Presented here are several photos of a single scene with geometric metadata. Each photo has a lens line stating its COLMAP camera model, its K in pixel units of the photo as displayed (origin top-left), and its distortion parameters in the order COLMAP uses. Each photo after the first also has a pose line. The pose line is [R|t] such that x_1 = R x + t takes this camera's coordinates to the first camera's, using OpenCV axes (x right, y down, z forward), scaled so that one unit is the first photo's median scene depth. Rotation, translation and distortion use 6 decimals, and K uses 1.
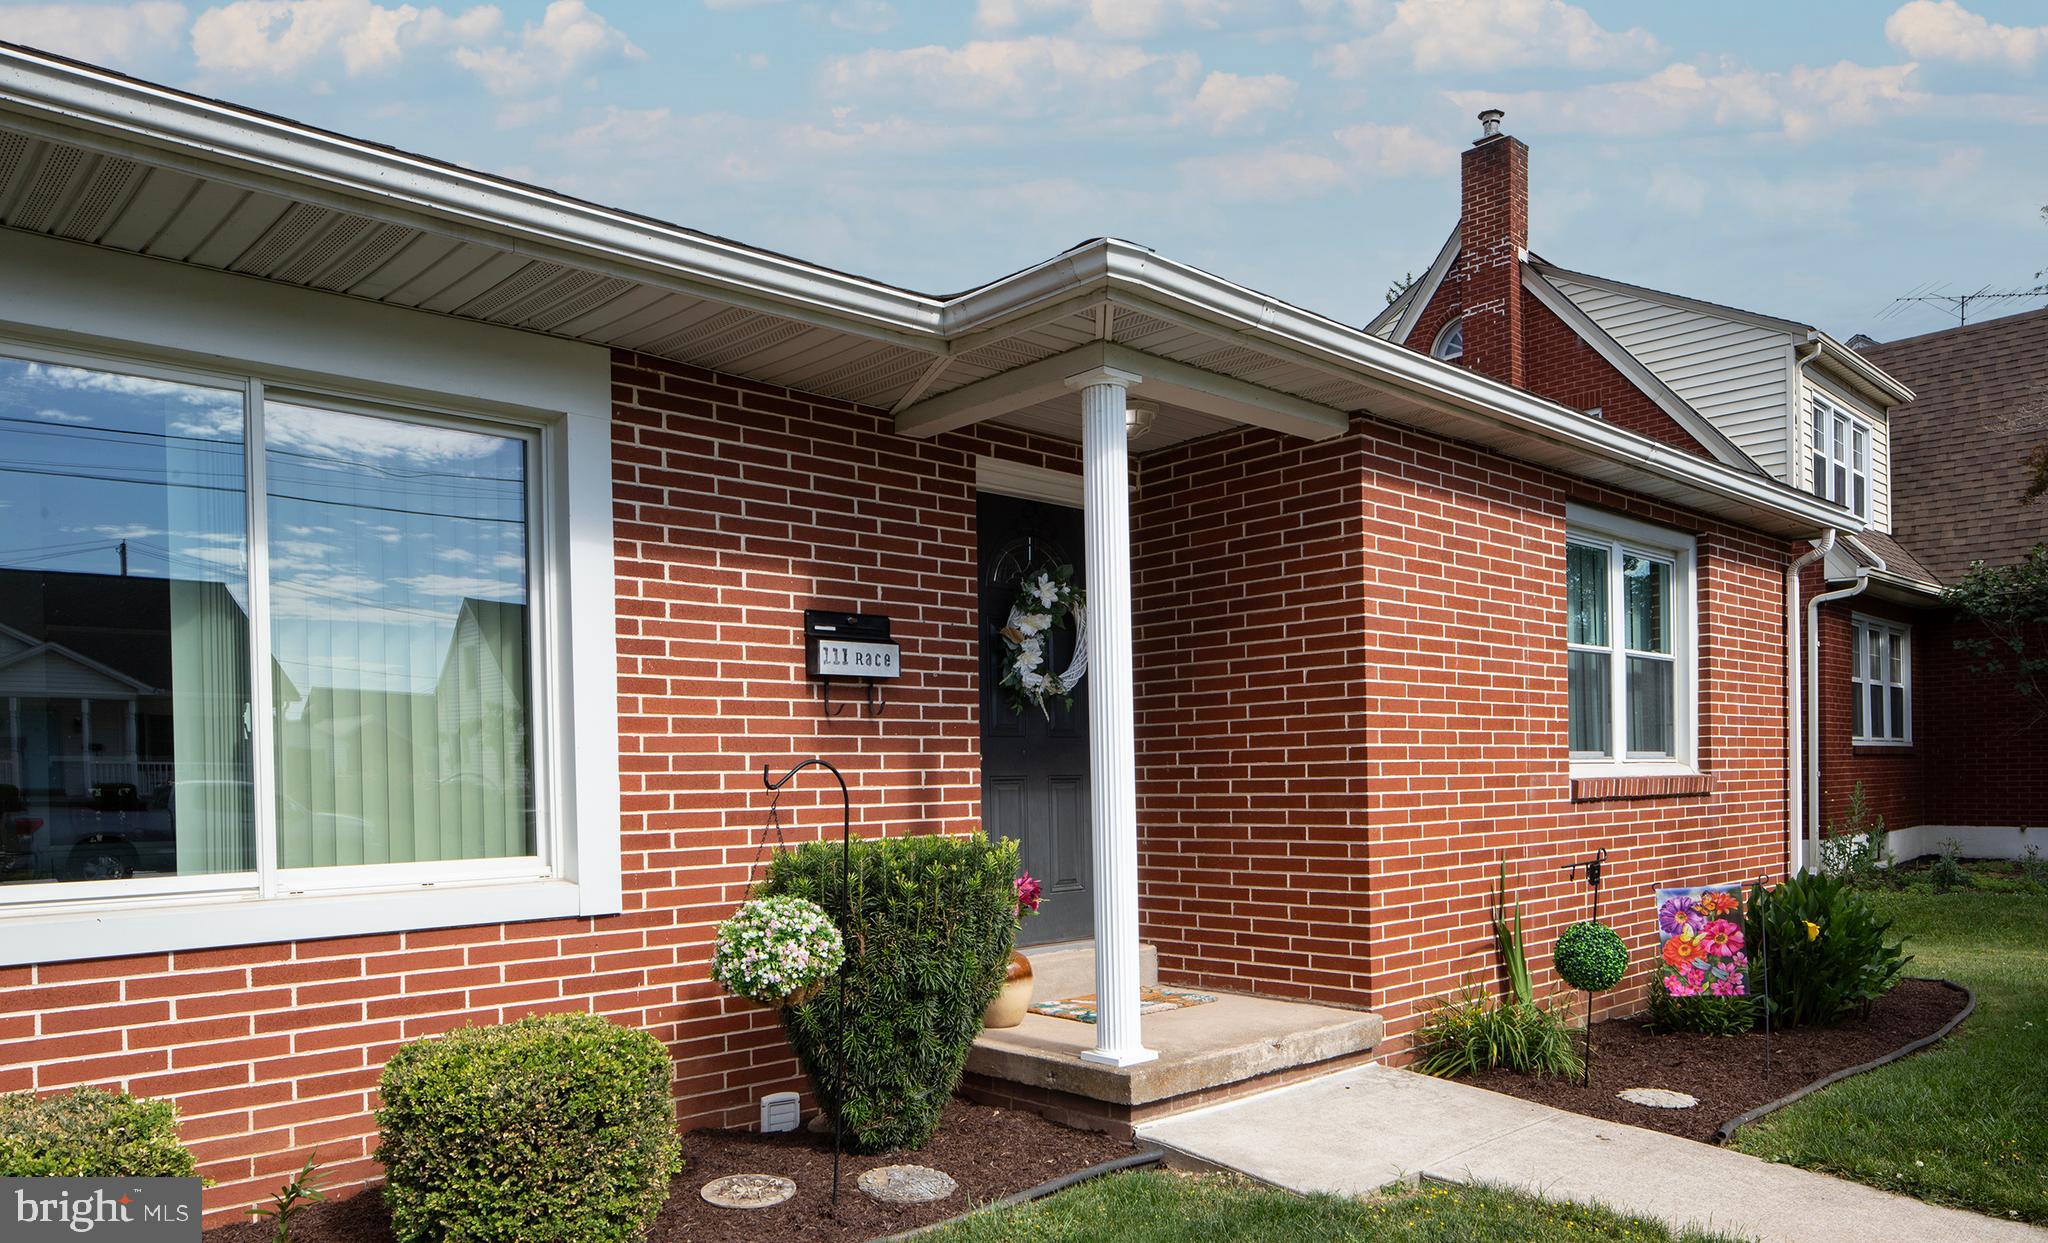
lens RADIAL K [[1390.8, 0, 1033.4], [0, 1390.8, 786.0], [0, 0, 1]] dist [-0.002809, -0.021690]
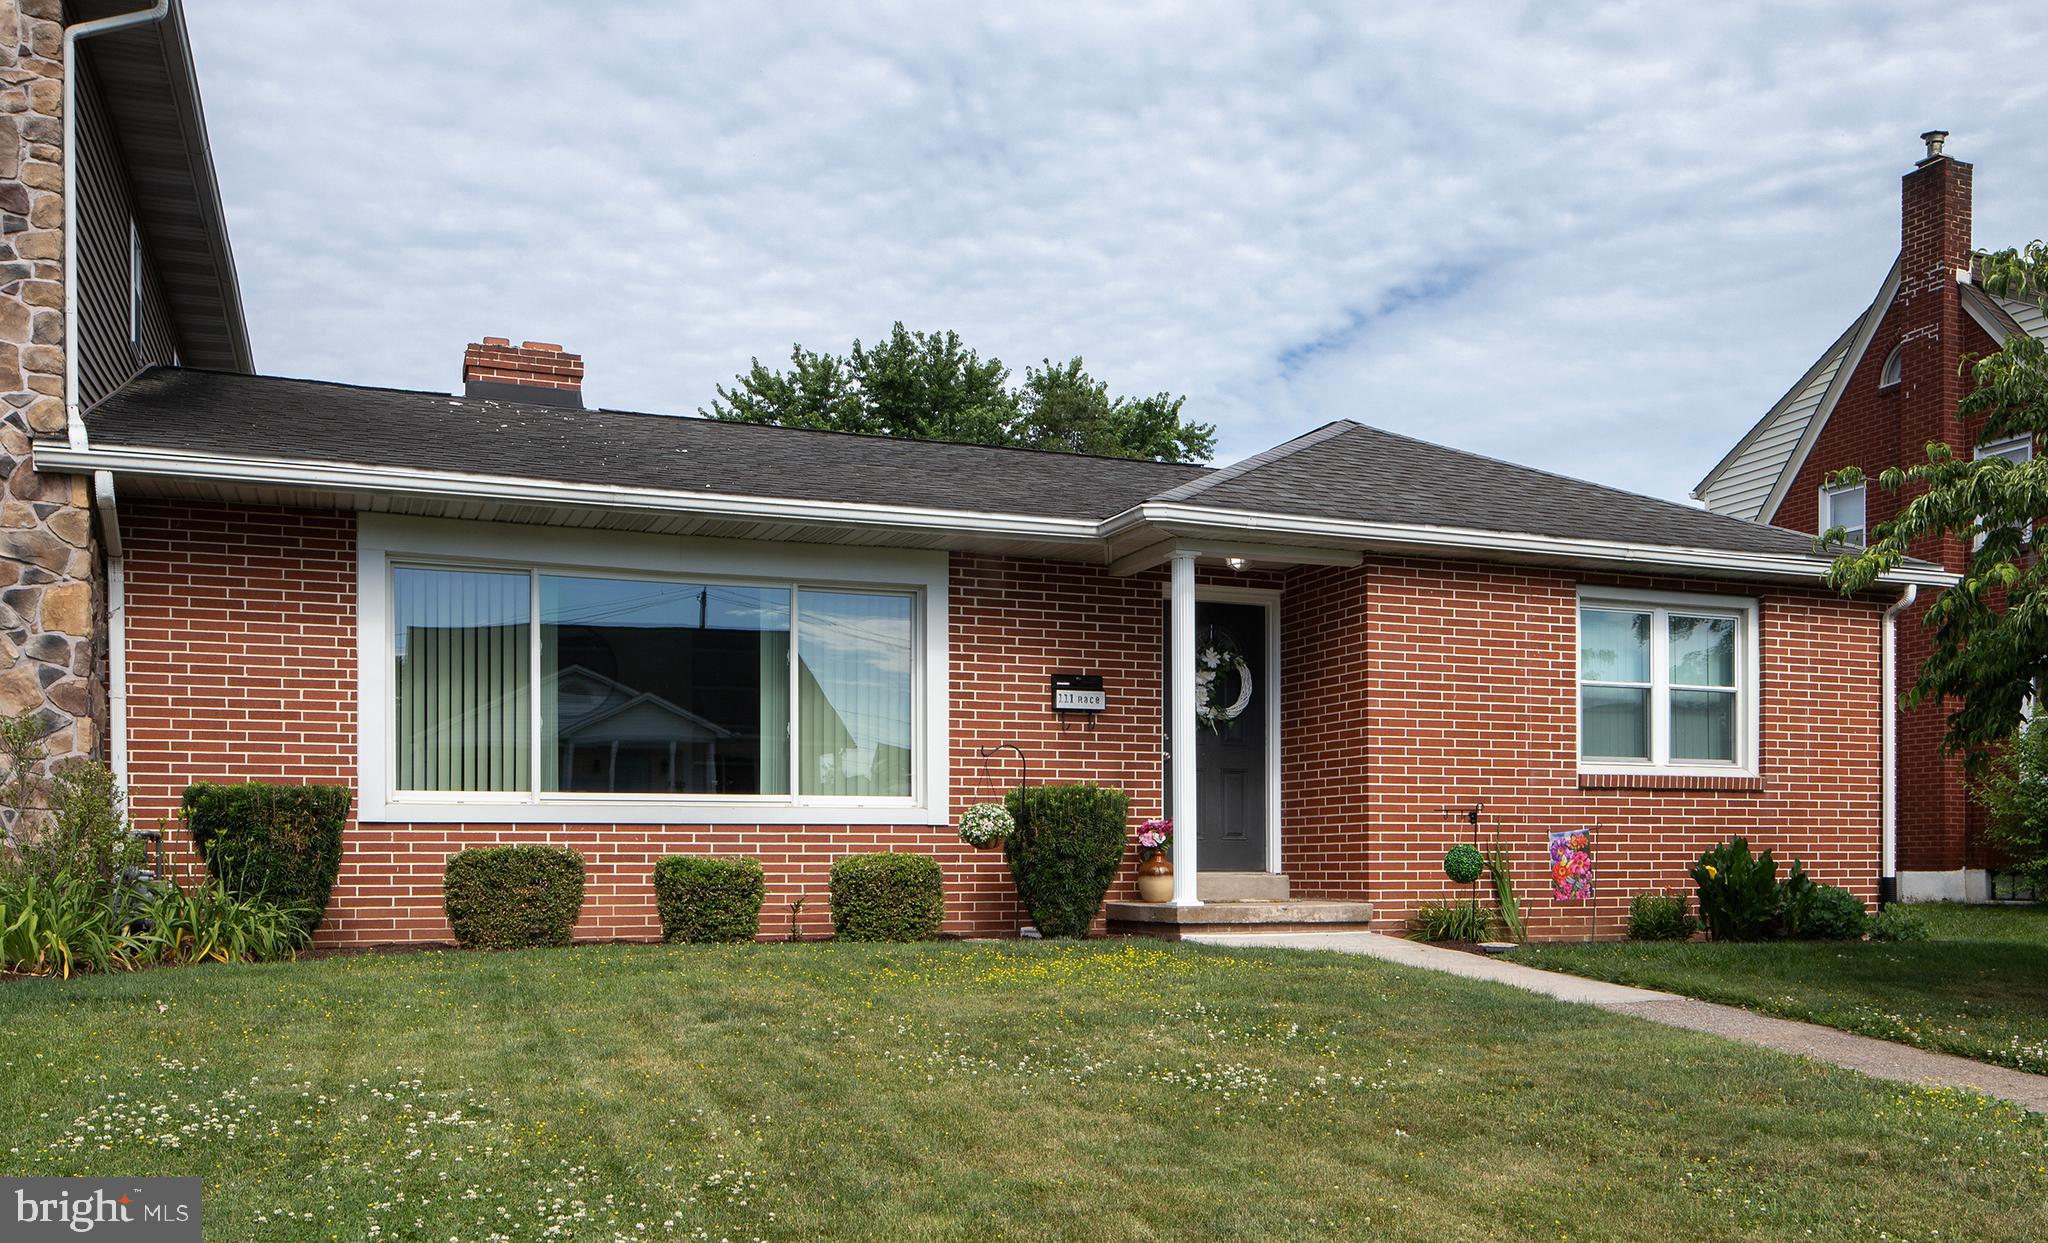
lens RADIAL K [[1390.8, 0, 1033.4], [0, 1390.8, 786.0], [0, 0, 1]] dist [-0.002809, -0.021690]
pose [[0.938548, 0.007706, -0.345063, 0.459407], [-0.017383, 0.999537, -0.024957, 0.071974], [0.344711, 0.029421, 0.938248, -0.767398]]
